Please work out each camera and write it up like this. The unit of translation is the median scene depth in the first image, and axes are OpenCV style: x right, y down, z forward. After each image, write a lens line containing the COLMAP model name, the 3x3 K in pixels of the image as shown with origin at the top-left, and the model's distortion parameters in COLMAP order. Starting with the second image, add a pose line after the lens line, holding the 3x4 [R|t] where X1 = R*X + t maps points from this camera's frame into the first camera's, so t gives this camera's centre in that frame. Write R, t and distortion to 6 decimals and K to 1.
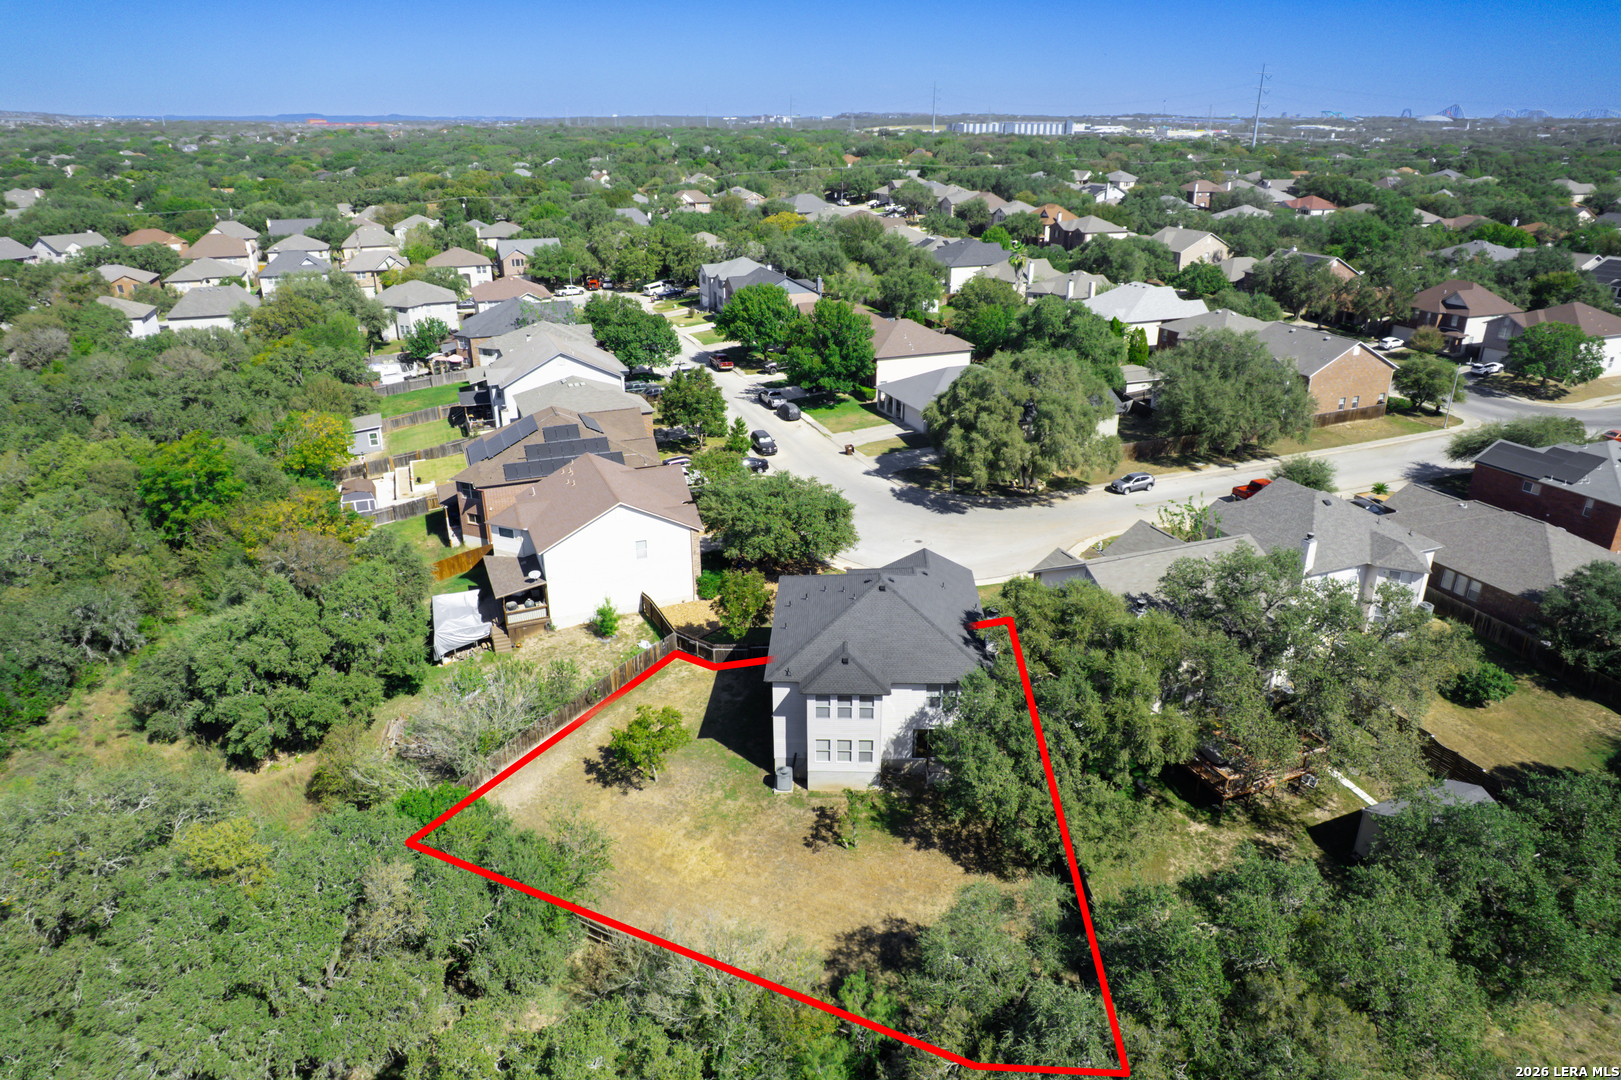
lens RADIAL K [[1035.4, 0, 799.6], [0, 1035.4, 508.8], [0, 0, 1]] dist [-0.067144, 0.061049]
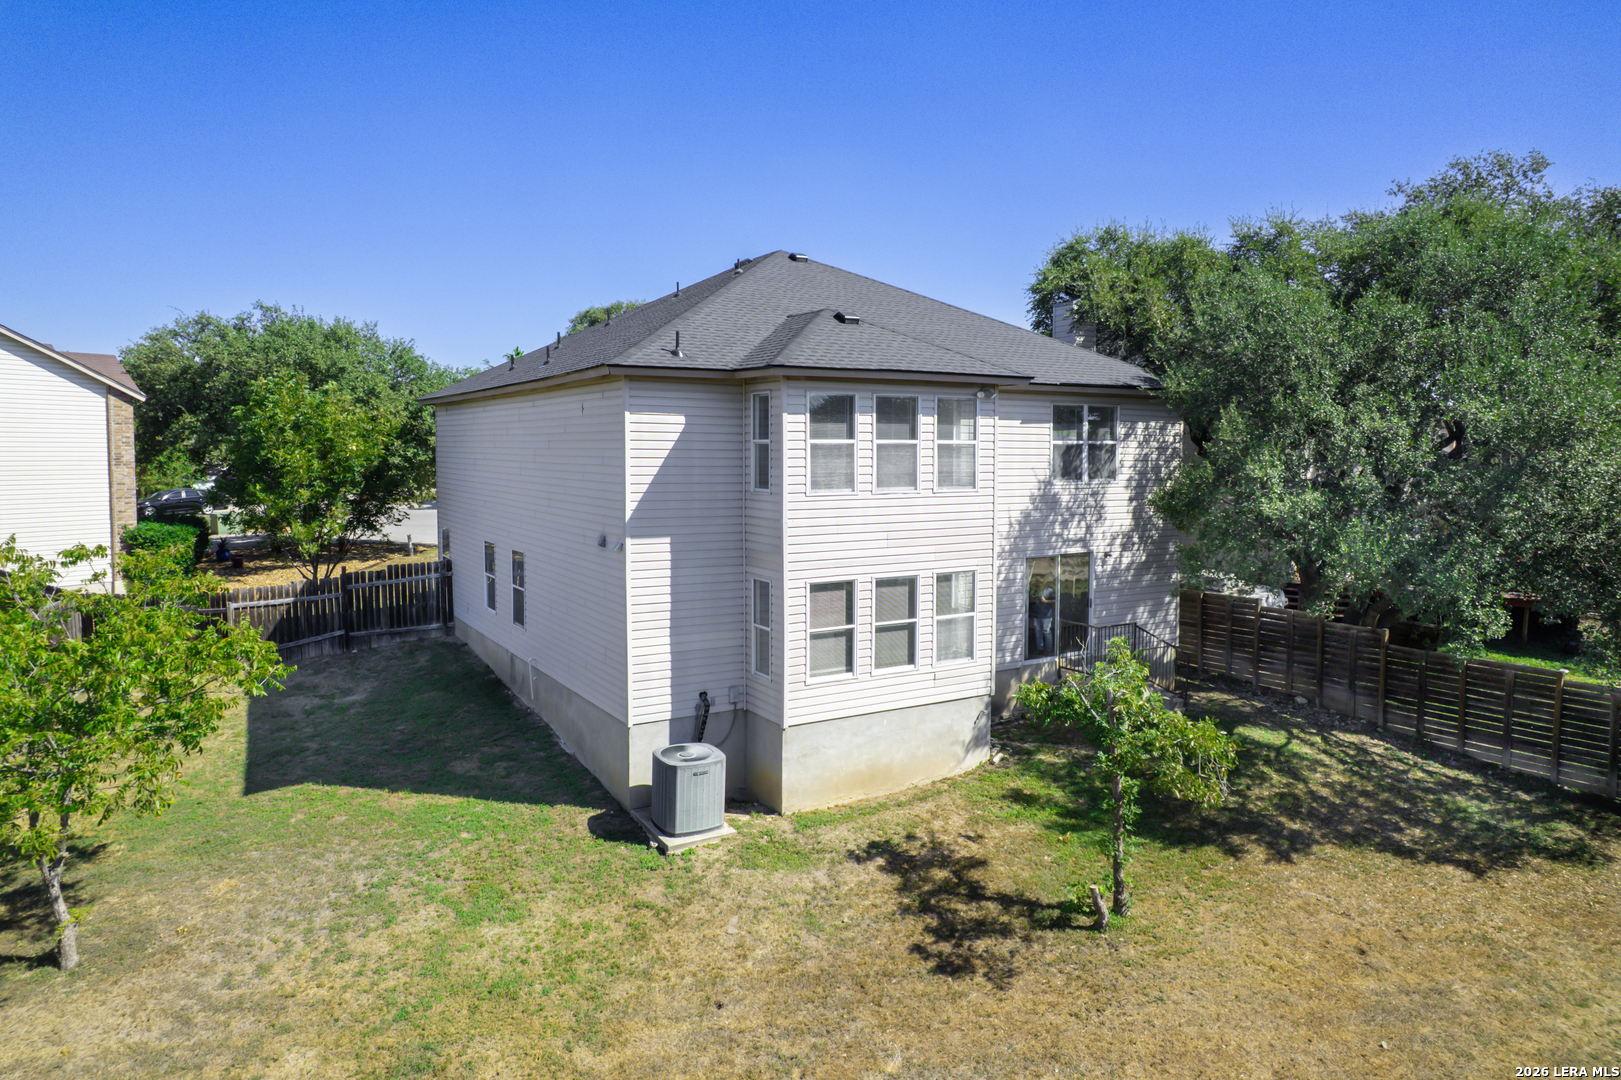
lens RADIAL K [[1035.4, 0, 799.6], [0, 1035.4, 508.8], [0, 0, 1]] dist [-0.067144, 0.061049]
pose [[0.836962, -0.023566, 0.546753, -0.131647], [0.191878, 0.948287, -0.252852, 0.270676], [-0.512520, 0.316538, 0.798202, 0.776719]]
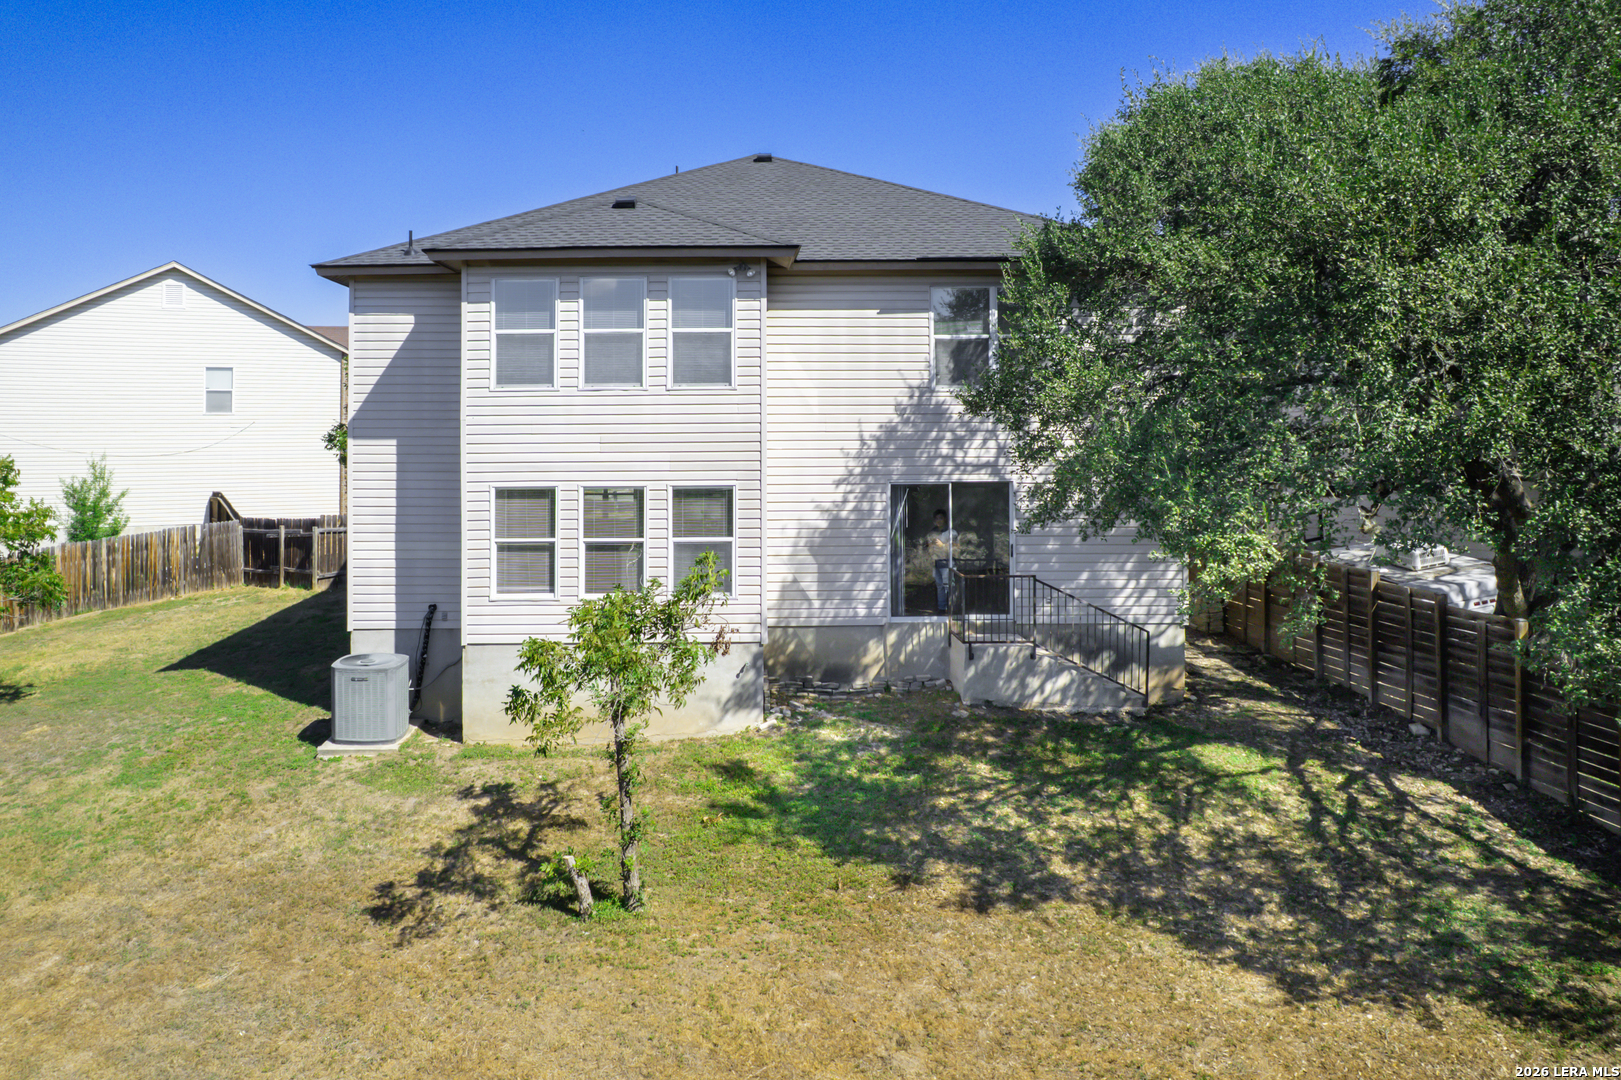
lens RADIAL K [[1118.1, 0, 736.1], [0, 1118.1, 427.7], [0, 0, 1]] dist [-0.055049, 0.032136]
pose [[0.999269, 0.001829, 0.038190, 0.061339], [0.012801, 0.925202, -0.379259, 0.308512], [-0.036027, 0.379470, 0.924502, 0.745851]]
